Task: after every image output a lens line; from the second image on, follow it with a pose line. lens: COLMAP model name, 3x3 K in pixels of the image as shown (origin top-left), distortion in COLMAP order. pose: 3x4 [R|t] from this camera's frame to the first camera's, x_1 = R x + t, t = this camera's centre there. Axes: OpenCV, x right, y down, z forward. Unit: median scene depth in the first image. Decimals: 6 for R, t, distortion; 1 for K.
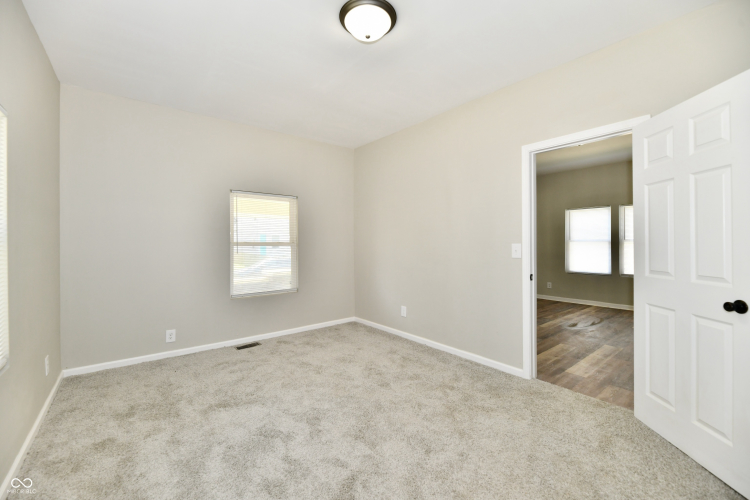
lens RADIAL K [[308.4, 0, 373.8], [0, 308.4, 246.8], [0, 0, 1]] dist [-0.000029, -0.001248]
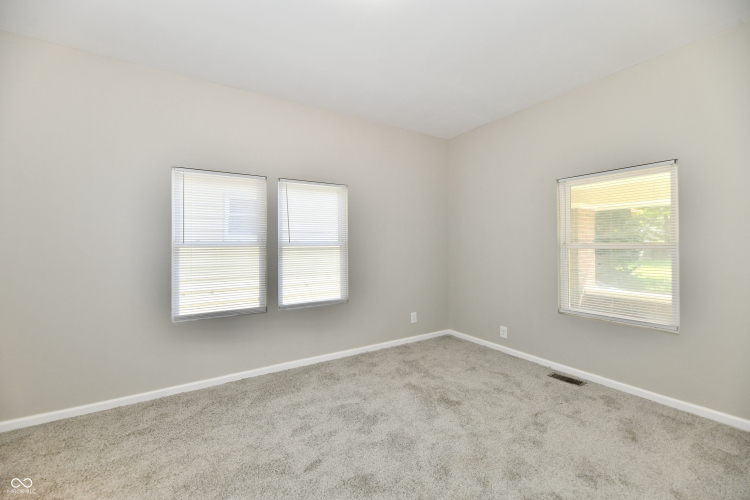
lens RADIAL K [[308.4, 0, 373.1], [0, 308.4, 248.0], [0, 0, 1]] dist [-0.000029, -0.001248]
pose [[-0.108247, 0.009721, -0.994077, 0.479124], [-0.010467, 0.999886, 0.010917, -0.007153], [0.994069, 0.011587, -0.108133, 0.725441]]
